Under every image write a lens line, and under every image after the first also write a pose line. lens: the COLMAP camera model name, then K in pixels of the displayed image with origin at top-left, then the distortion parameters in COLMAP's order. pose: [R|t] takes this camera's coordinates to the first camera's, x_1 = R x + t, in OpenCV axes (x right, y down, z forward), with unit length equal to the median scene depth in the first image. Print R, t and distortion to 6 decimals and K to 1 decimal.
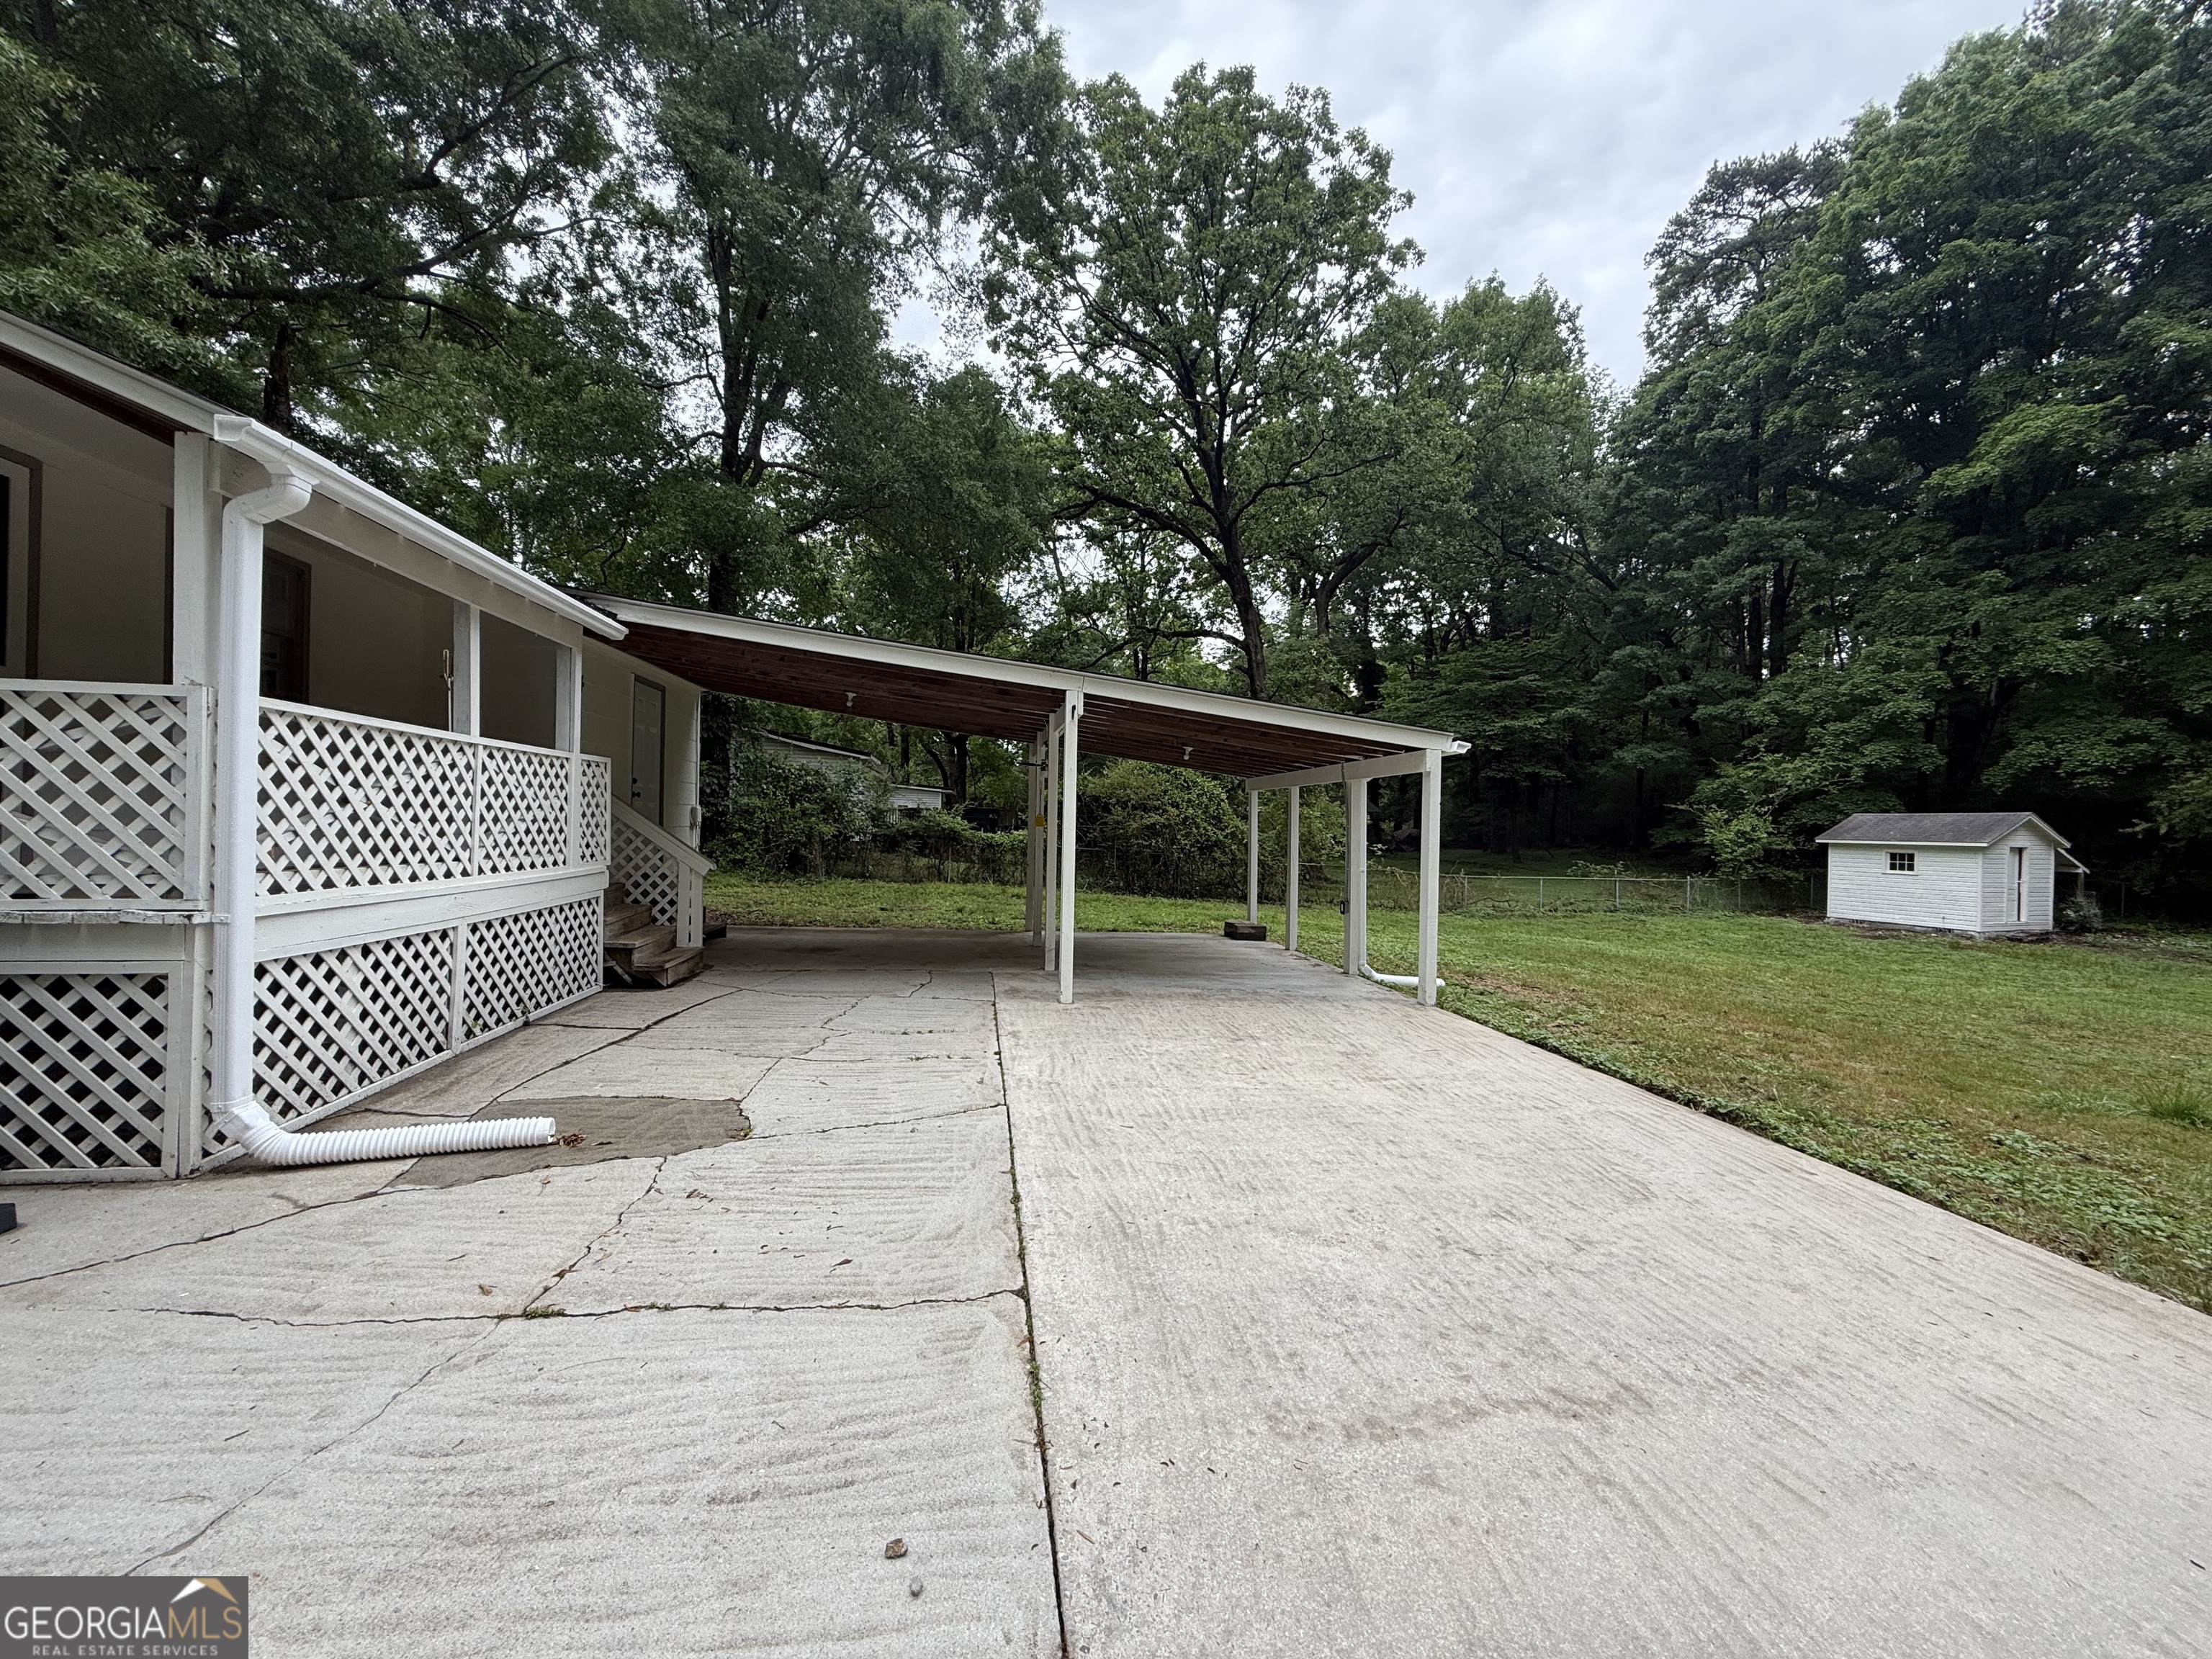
lens RADIAL K [[877.4, 0, 1100.6], [0, 877.4, 823.2], [0, 0, 1]] dist [-0.001818, 0.000822]
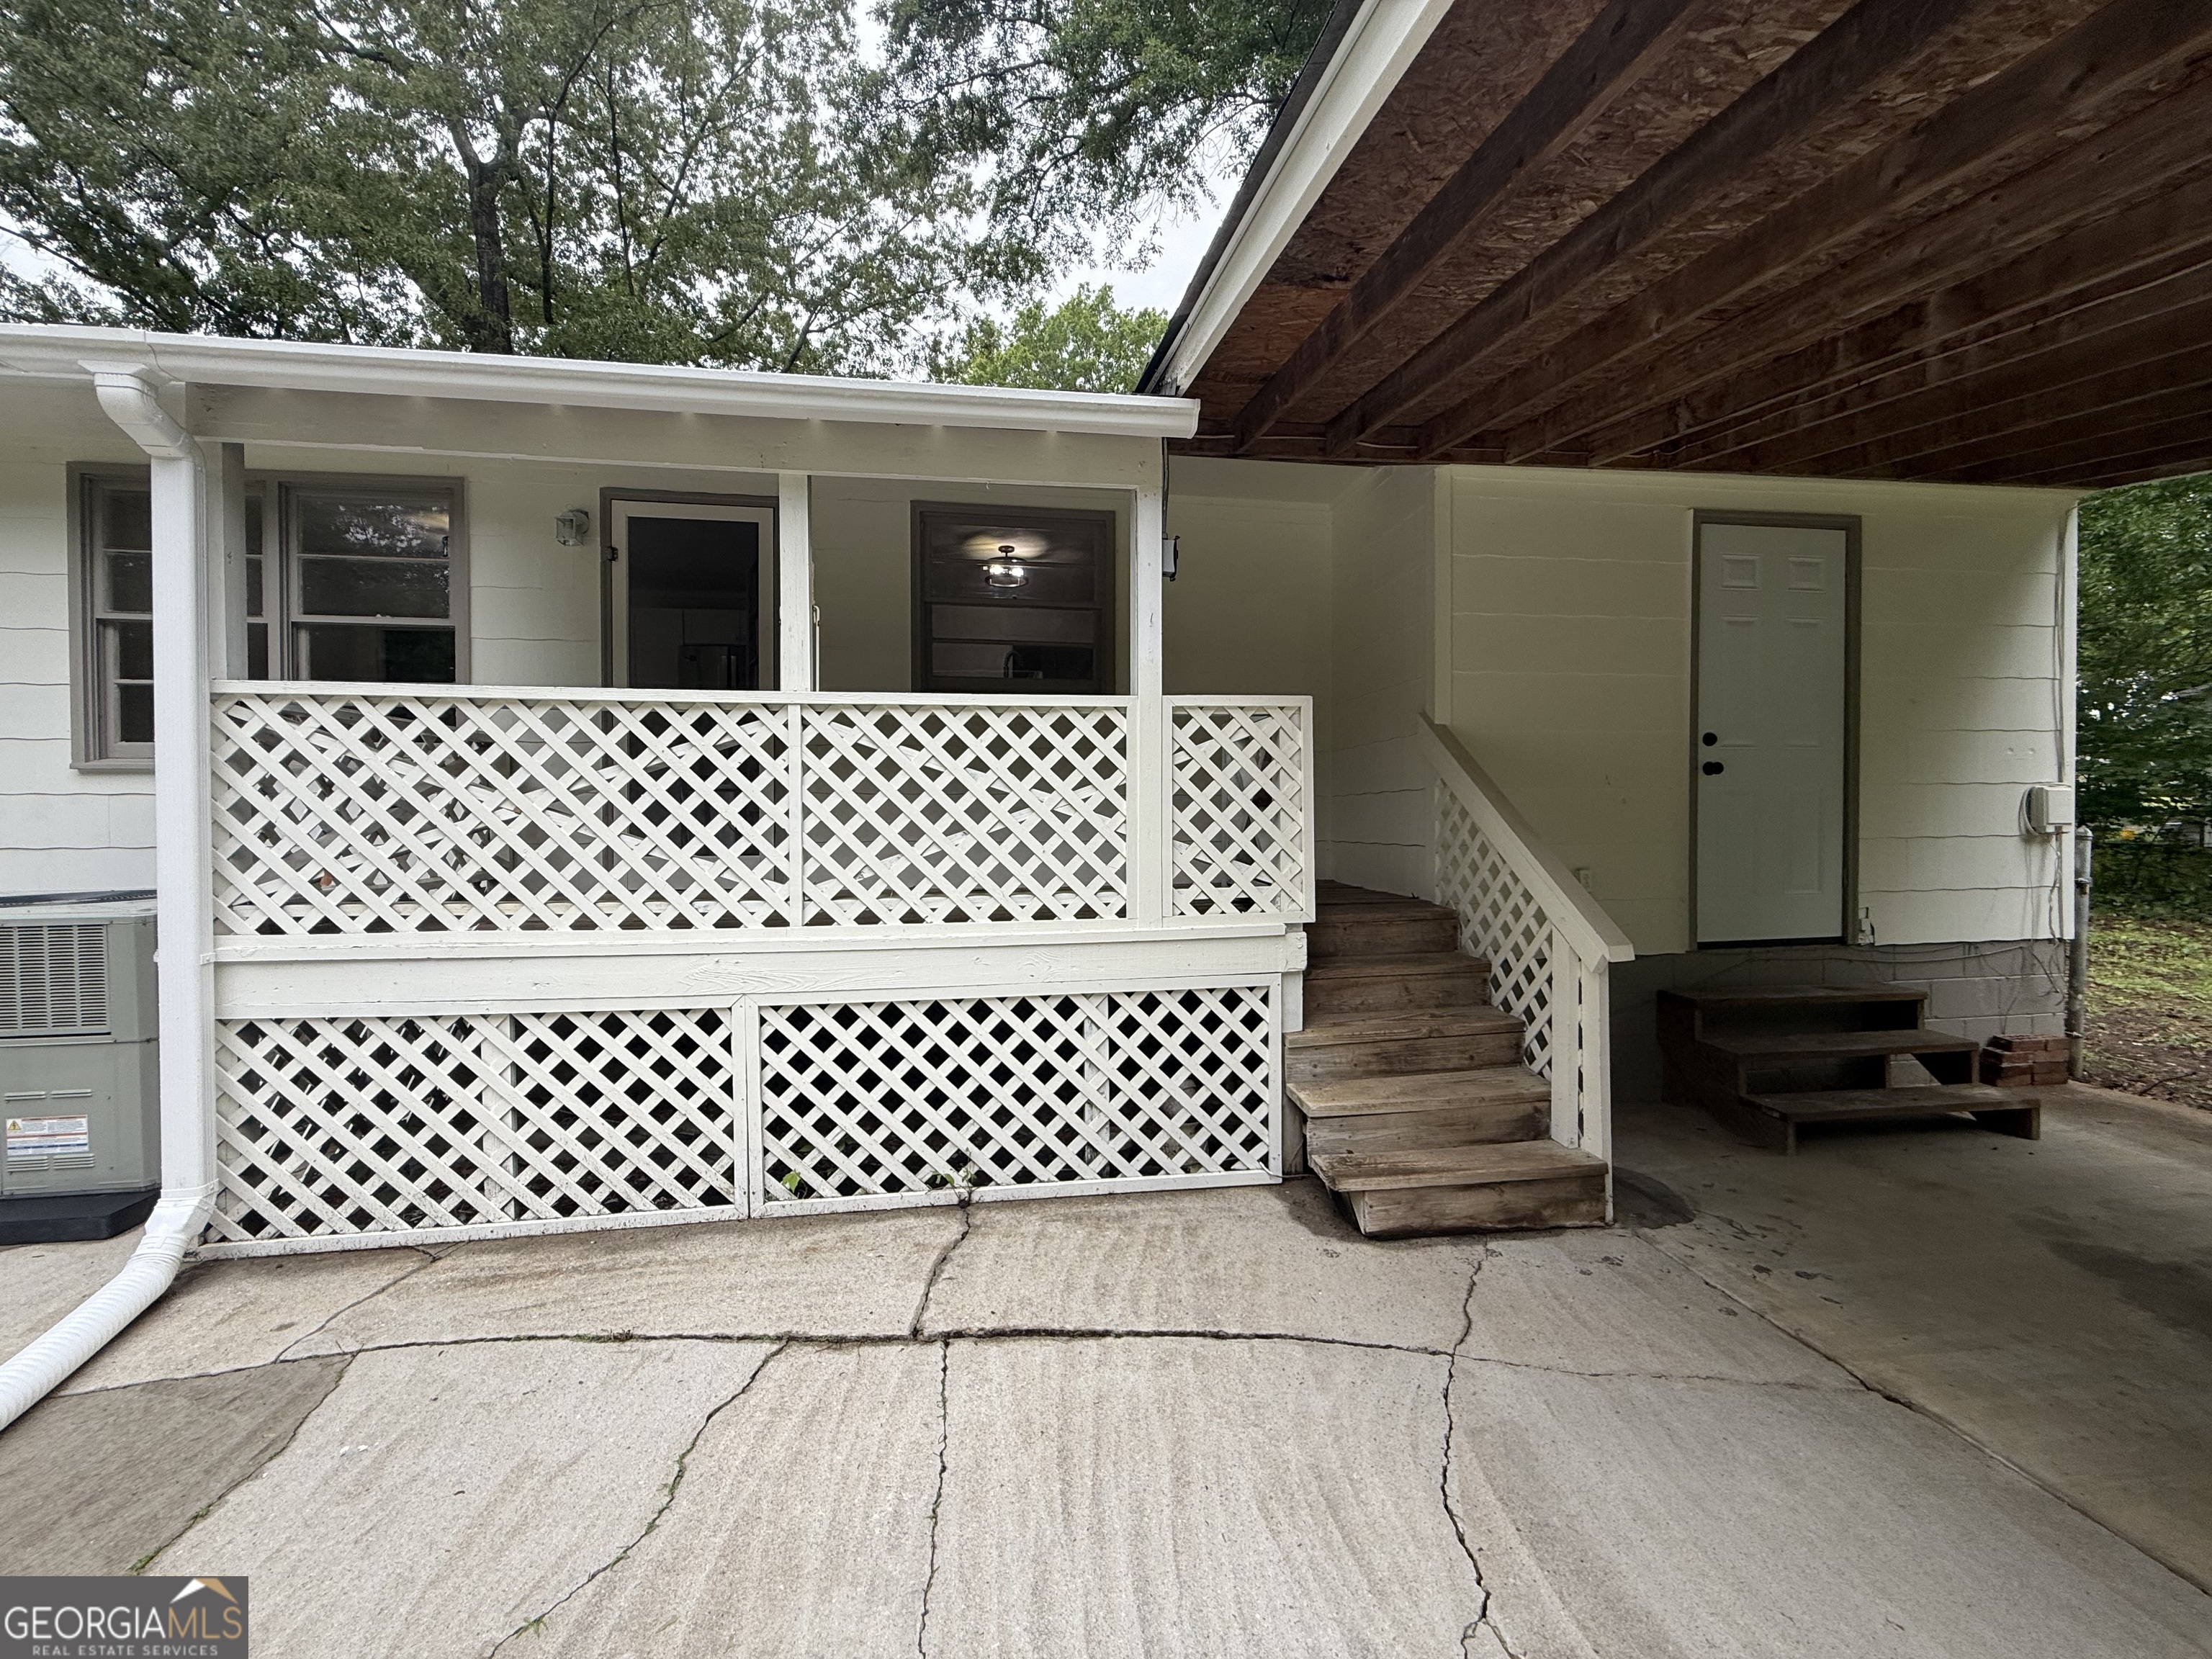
lens RADIAL K [[877.4, 0, 1101.4], [0, 877.4, 828.0], [0, 0, 1]] dist [-0.001818, 0.000822]
pose [[0.004938, -0.002648, -0.999984, -0.145784], [0.008287, 0.999962, -0.002607, -0.005819], [0.999953, -0.008274, 0.004959, 1.492341]]
